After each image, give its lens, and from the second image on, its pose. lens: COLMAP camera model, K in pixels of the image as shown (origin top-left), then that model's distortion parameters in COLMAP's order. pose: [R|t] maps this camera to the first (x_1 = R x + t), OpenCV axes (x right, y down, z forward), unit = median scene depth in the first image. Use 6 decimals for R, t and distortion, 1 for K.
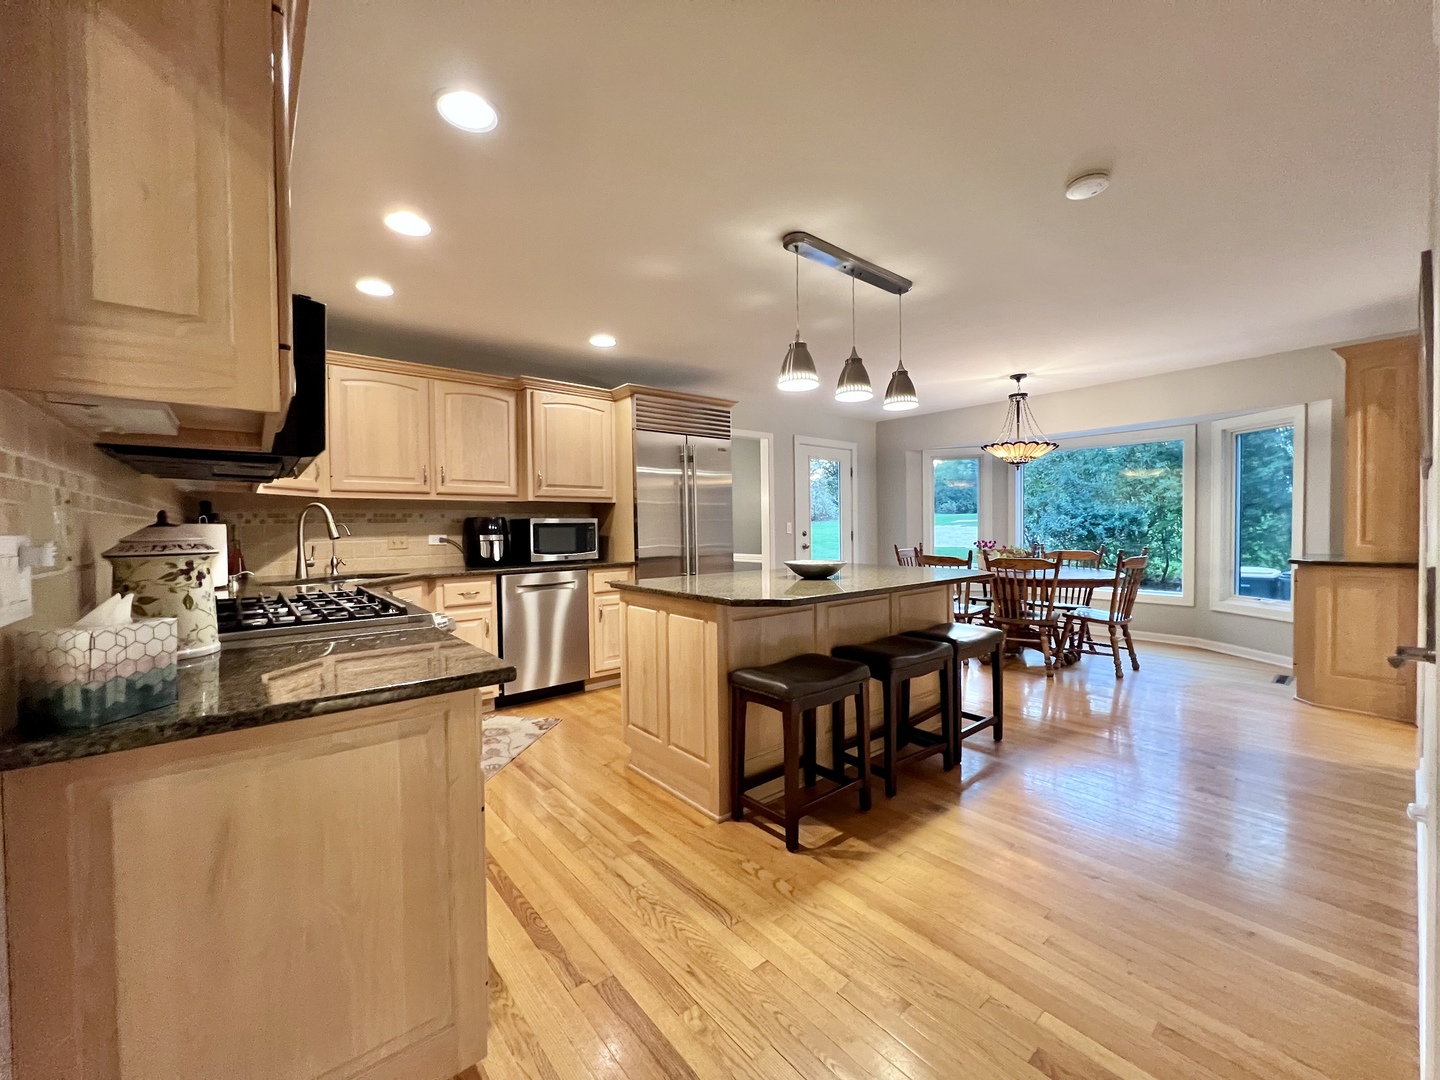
lens RADIAL K [[578.7, 0, 721.4], [0, 578.7, 536.3], [0, 0, 1]] dist [0.000458, 0.000166]
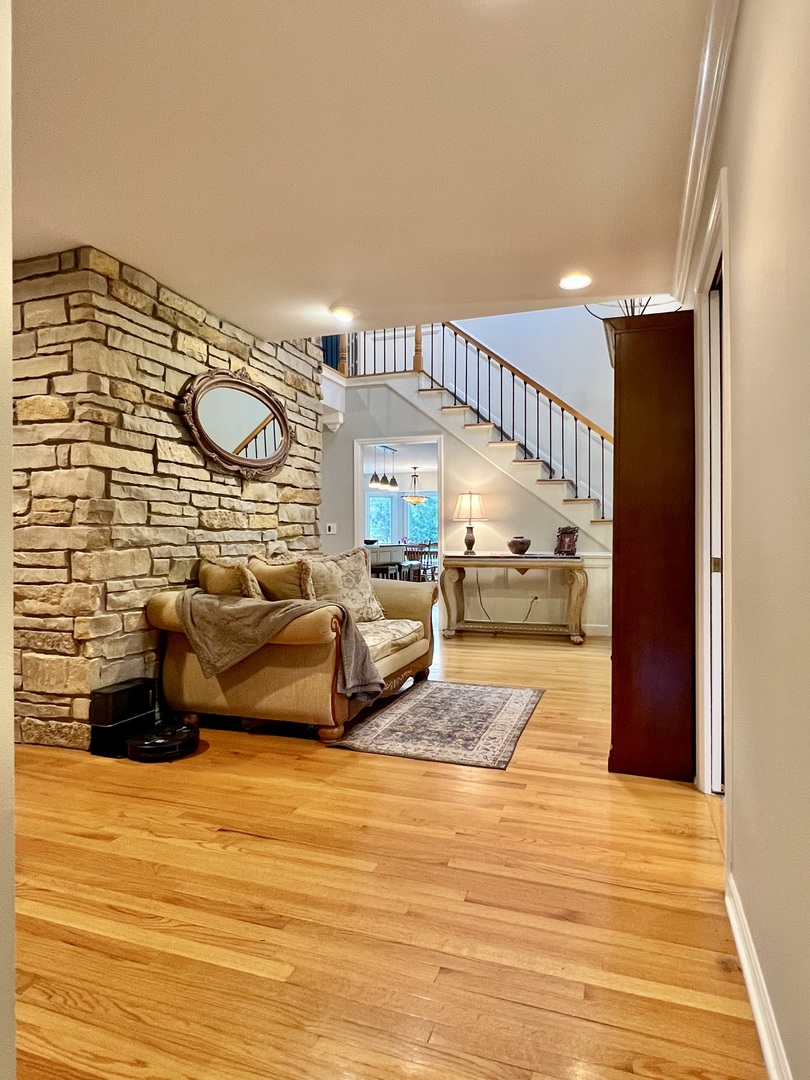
lens RADIAL K [[636.3, 0, 404.9], [0, 636.3, 536.0], [0, 0, 1]] dist [0.000647, 0.000101]
pose [[0.858458, 0.004046, 0.512868, -1.665568], [0.006011, 0.999821, -0.017949, 0.109291], [-0.512849, 0.018491, 0.858280, -2.363599]]
